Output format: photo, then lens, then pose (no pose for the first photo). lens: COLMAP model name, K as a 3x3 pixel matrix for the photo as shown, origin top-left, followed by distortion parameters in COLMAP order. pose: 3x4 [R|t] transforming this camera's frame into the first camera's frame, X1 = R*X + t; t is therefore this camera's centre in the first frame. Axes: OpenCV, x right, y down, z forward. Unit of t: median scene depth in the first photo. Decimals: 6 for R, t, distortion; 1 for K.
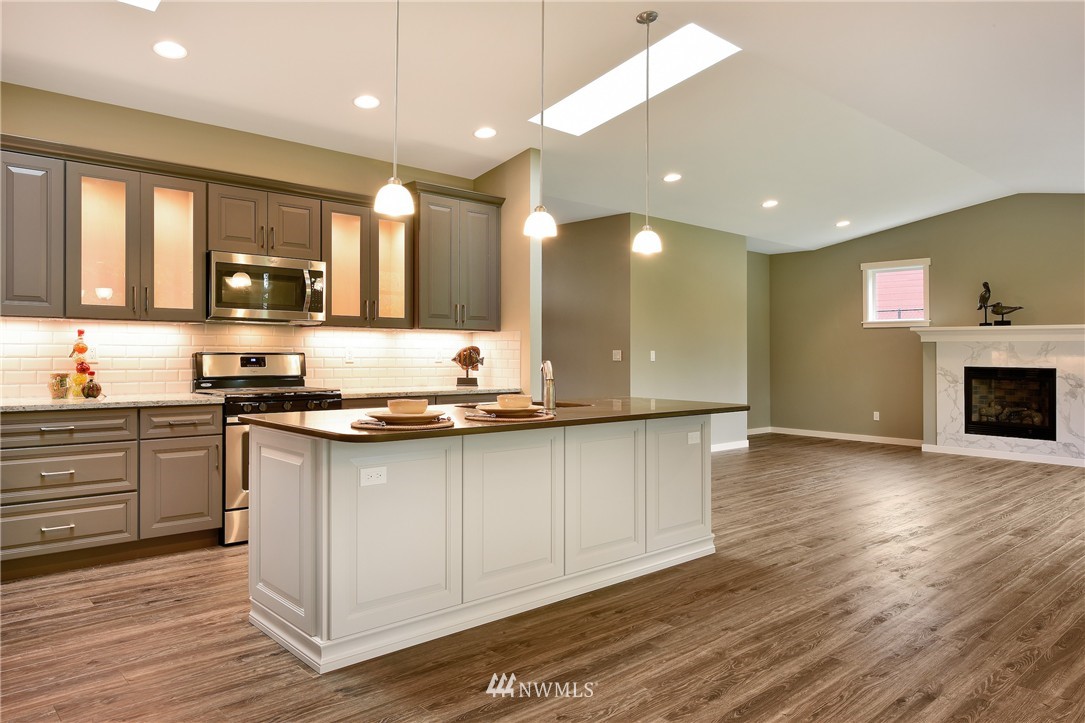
lens RADIAL K [[716.7, 0, 535.7], [0, 716.7, 348.1], [0, 0, 1]] dist [0.002595, -0.005453]
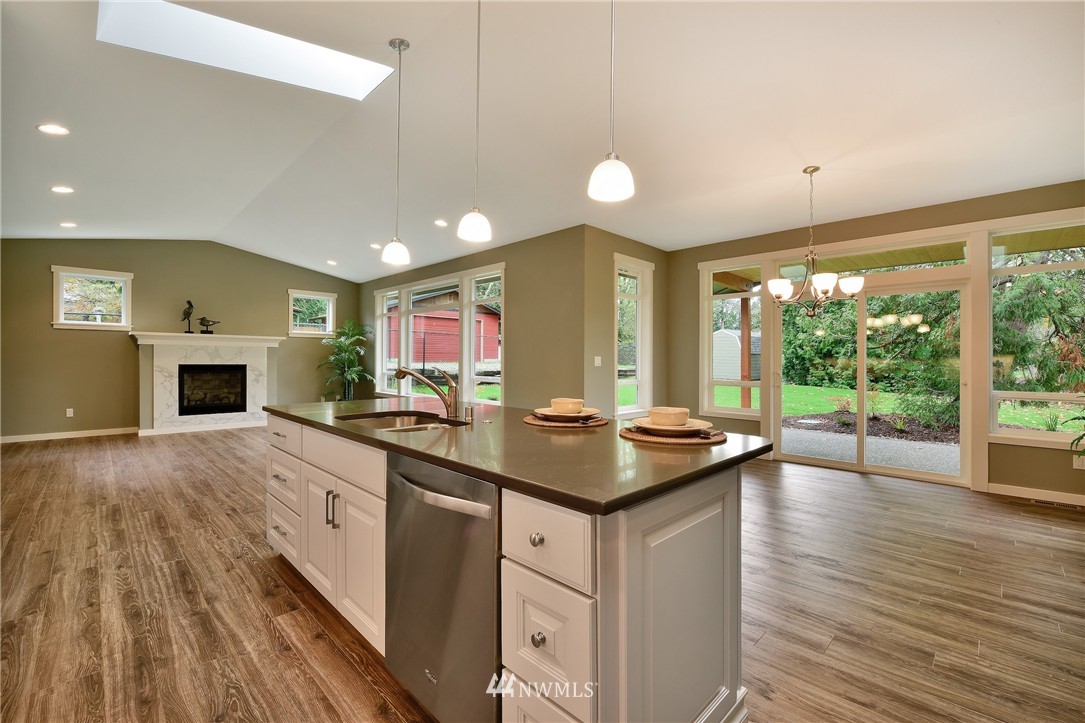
lens RADIAL K [[463.7, 0, 538.8], [0, 463.7, 356.0], [0, 0, 1]] dist [-0.014774, -0.002274]
pose [[-0.050226, -0.001948, 0.998736, -0.281492], [-0.014804, 0.999890, 0.001205, 0.000427], [-0.998628, -0.014725, -0.050249, 0.426436]]
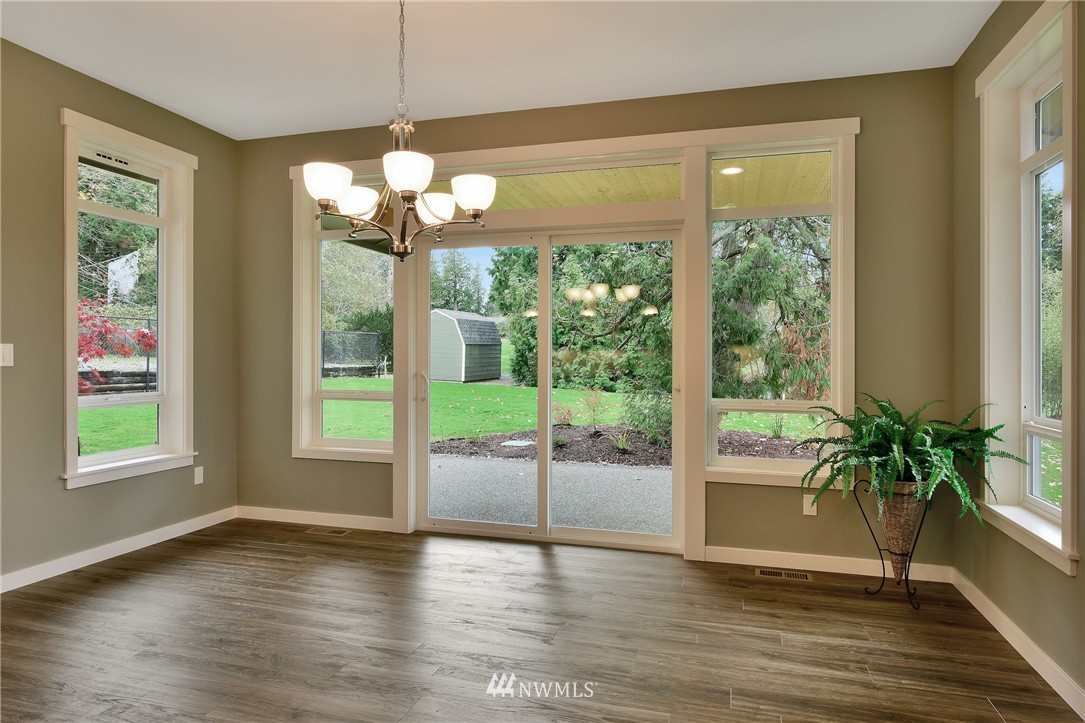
lens RADIAL K [[647.7, 0, 549.4], [0, 647.7, 354.9], [0, 0, 1]] dist [-0.002710, -0.001105]
pose [[-0.531787, -0.011668, 0.846798, -0.123592], [-0.015612, 0.999870, 0.003973, 0.000560], [-0.846734, -0.011107, -0.531900, 0.232084]]
